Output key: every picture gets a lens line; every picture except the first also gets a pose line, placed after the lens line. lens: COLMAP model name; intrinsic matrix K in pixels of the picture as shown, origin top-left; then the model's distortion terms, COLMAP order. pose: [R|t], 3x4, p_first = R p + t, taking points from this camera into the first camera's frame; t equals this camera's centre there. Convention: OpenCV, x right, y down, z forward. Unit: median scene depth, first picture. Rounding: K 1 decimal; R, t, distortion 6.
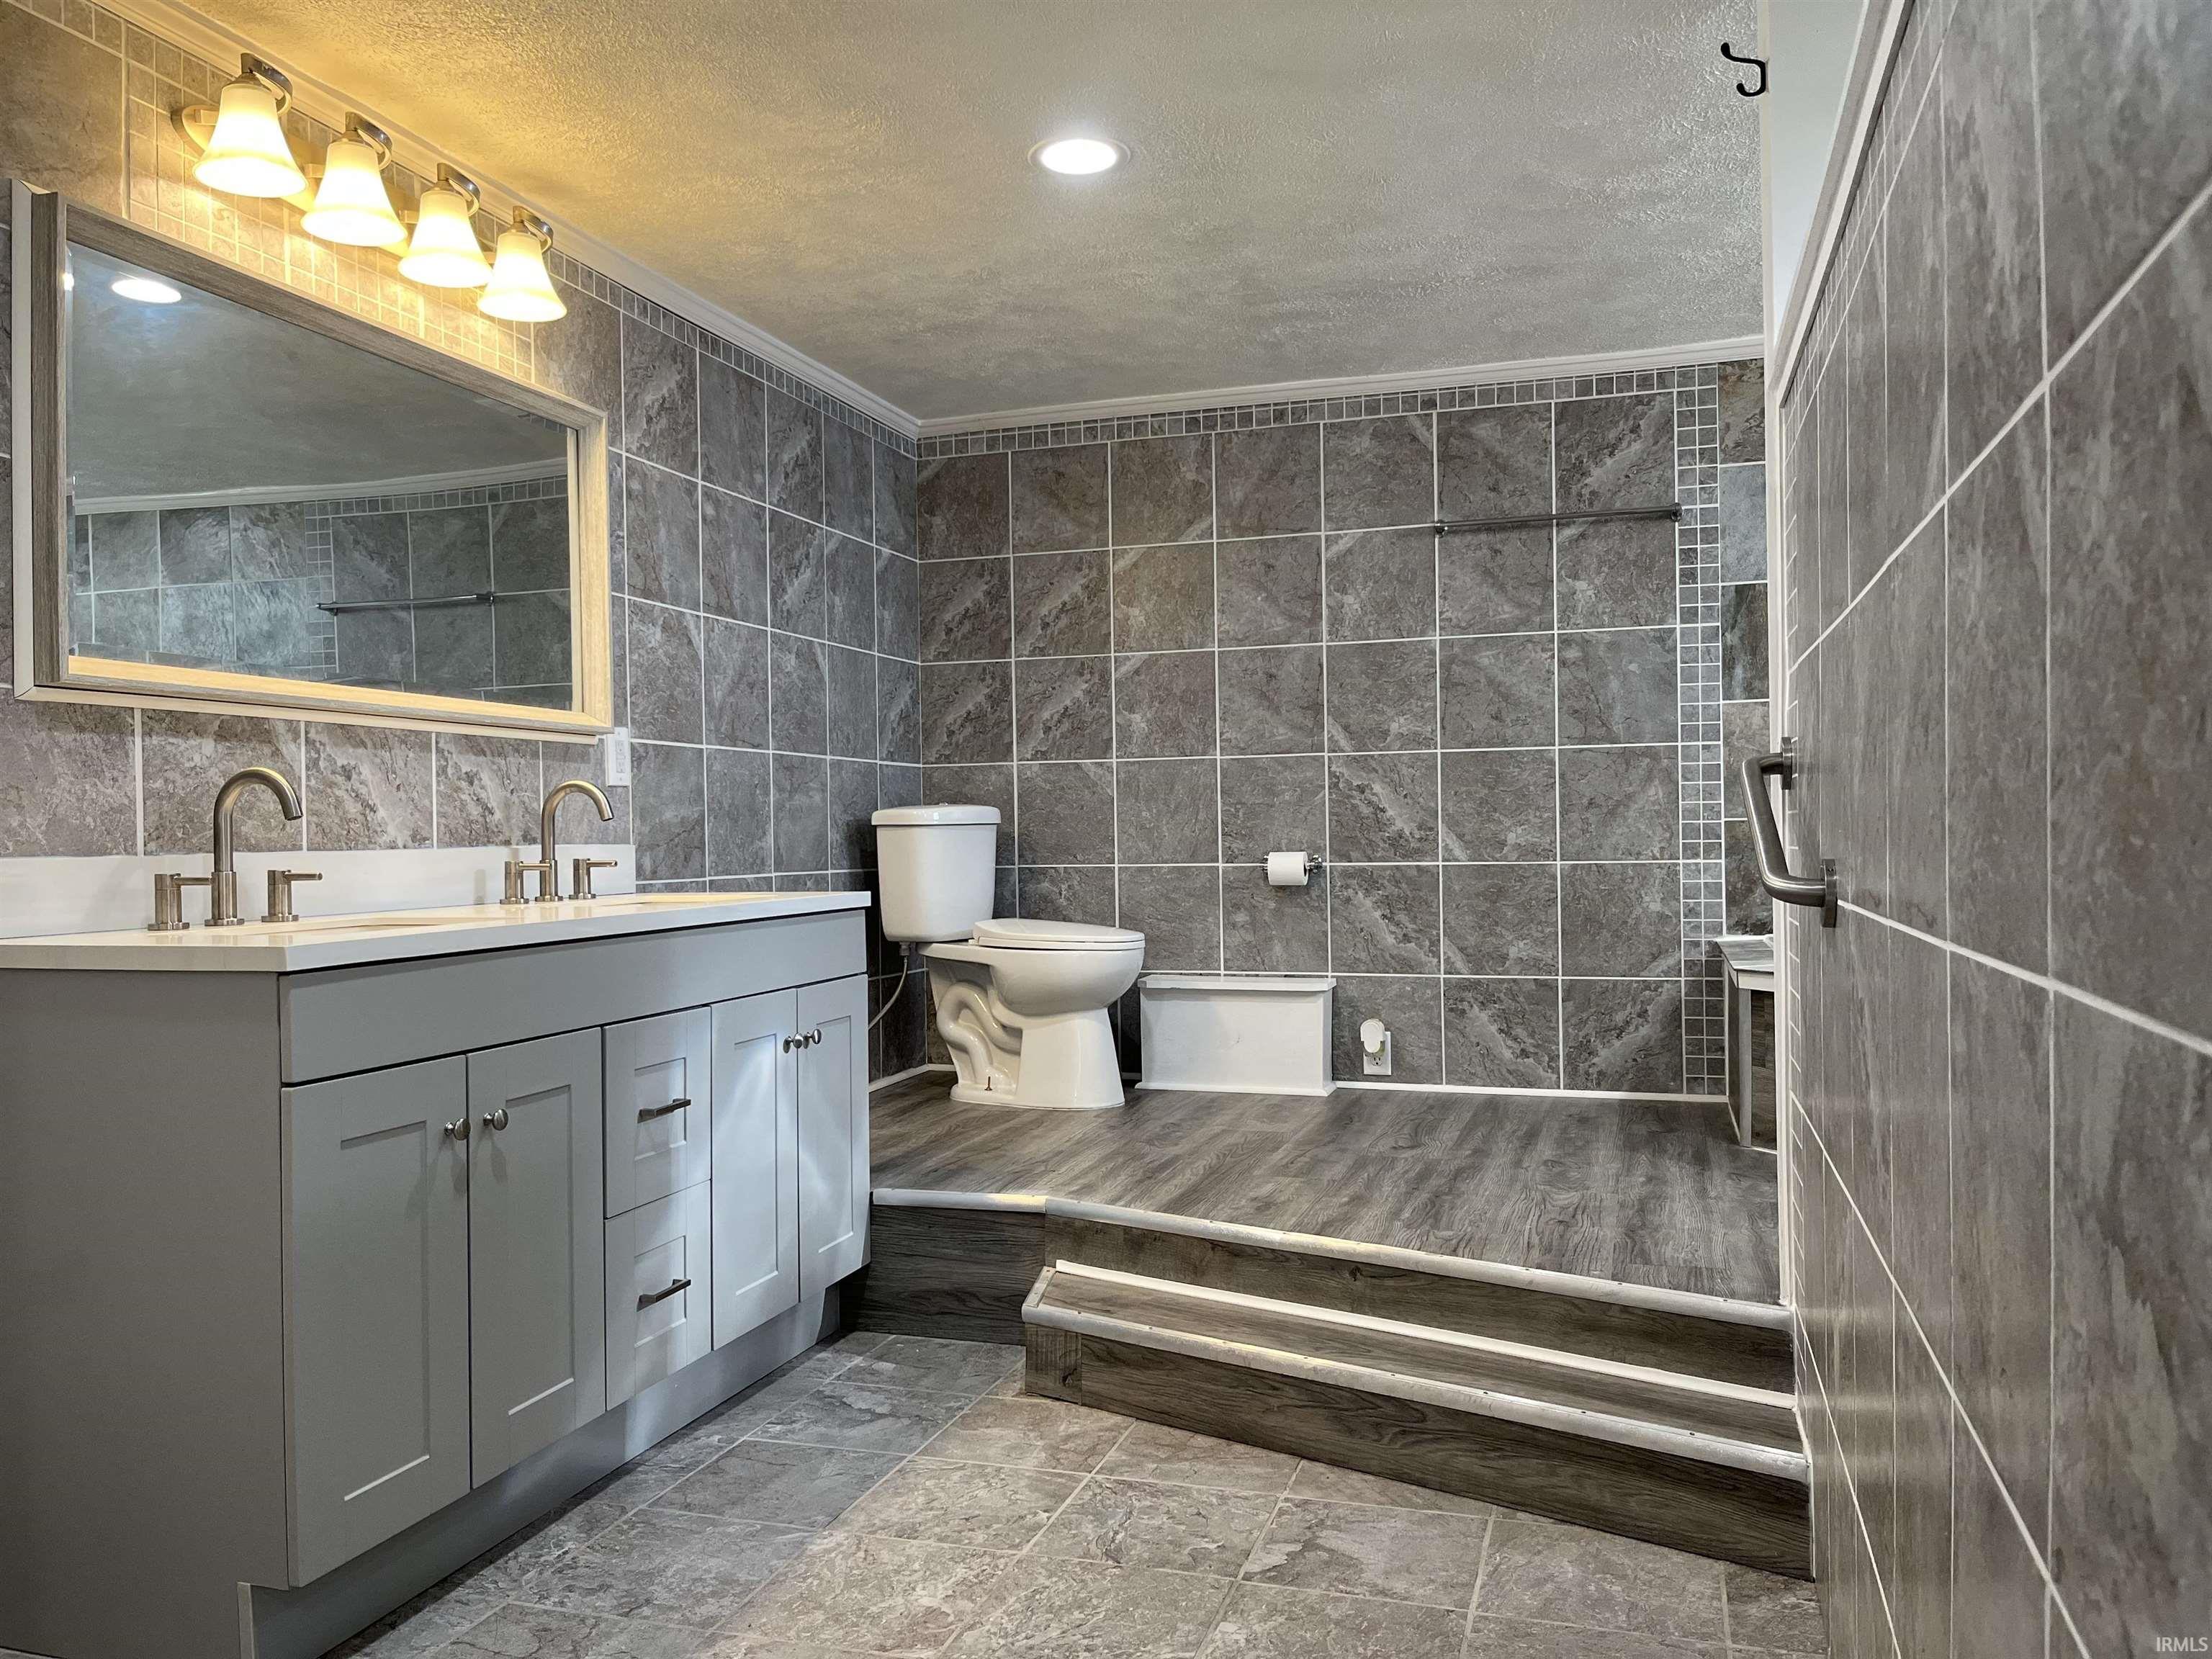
lens RADIAL K [[1679.6, 0, 1106.6], [0, 1679.6, 831.9], [0, 0, 1]] dist [0.065357, -0.001148]
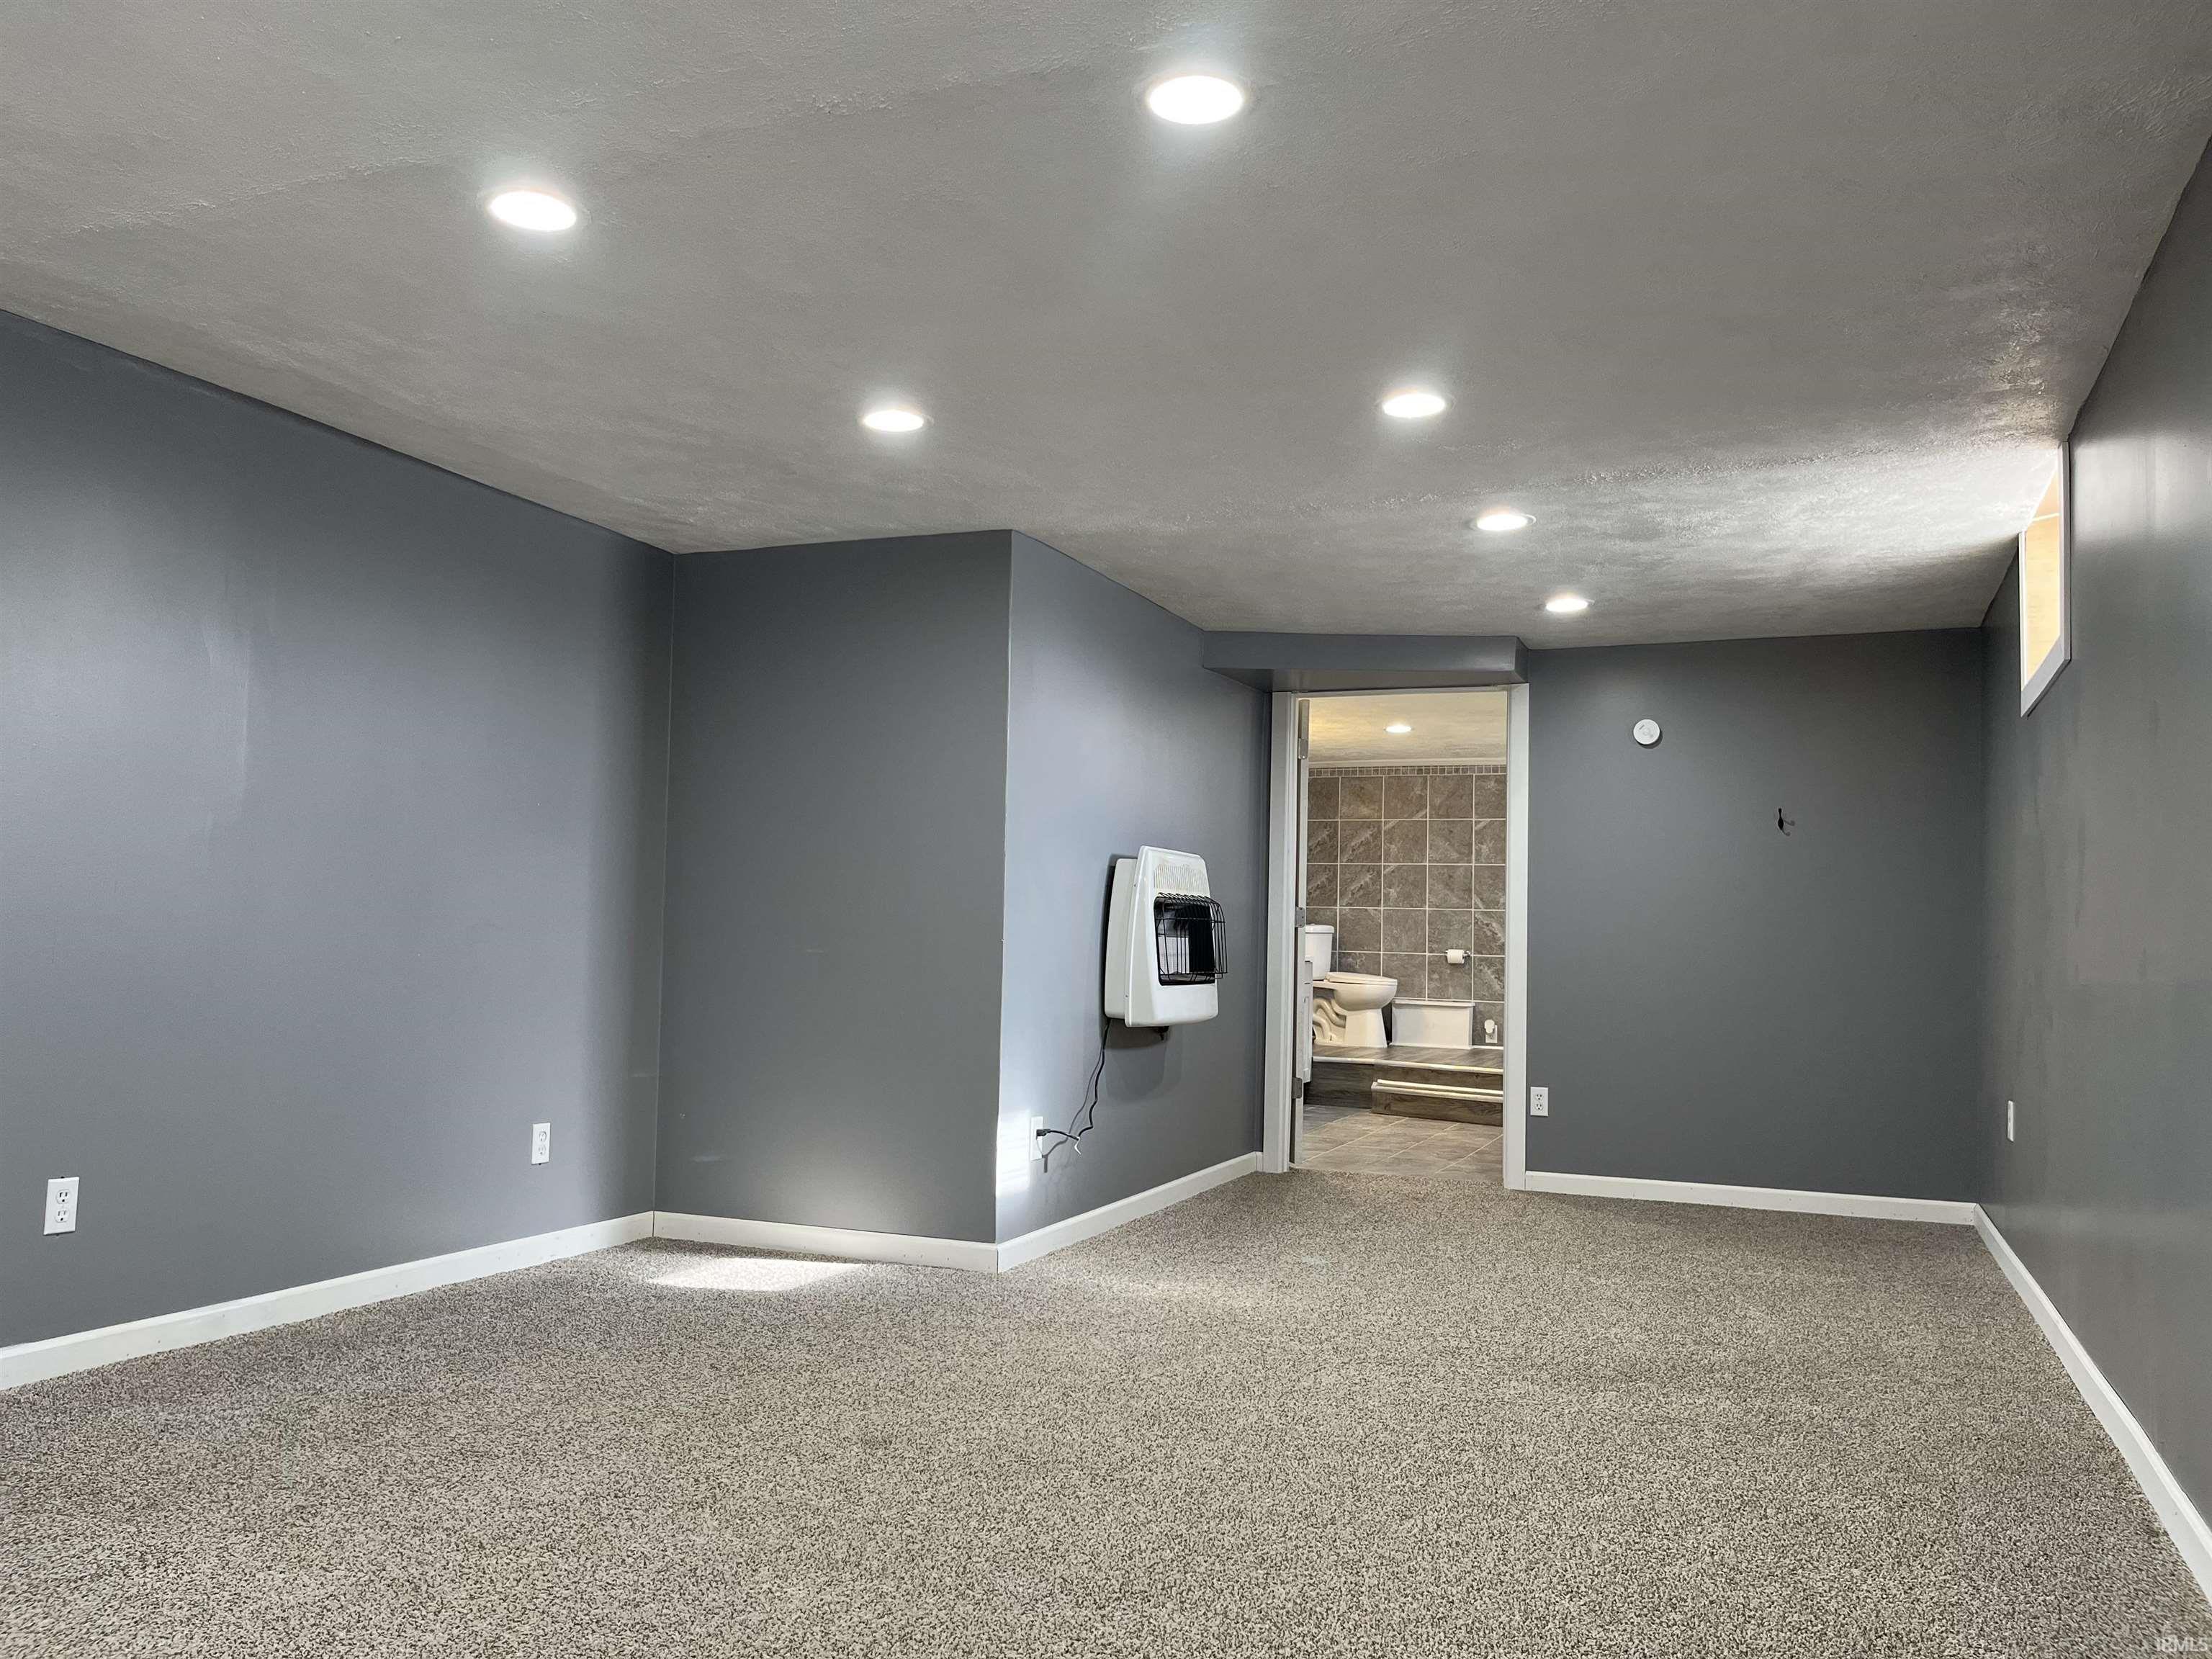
lens RADIAL K [[1679.6, 0, 1102.3], [0, 1679.6, 829.8], [0, 0, 1]] dist [0.065357, -0.001148]
pose [[0.995765, 0.033286, -0.085702, -0.196859], [-0.039060, 0.997015, -0.066601, 0.021662], [0.083230, 0.069666, 0.994092, -1.464155]]
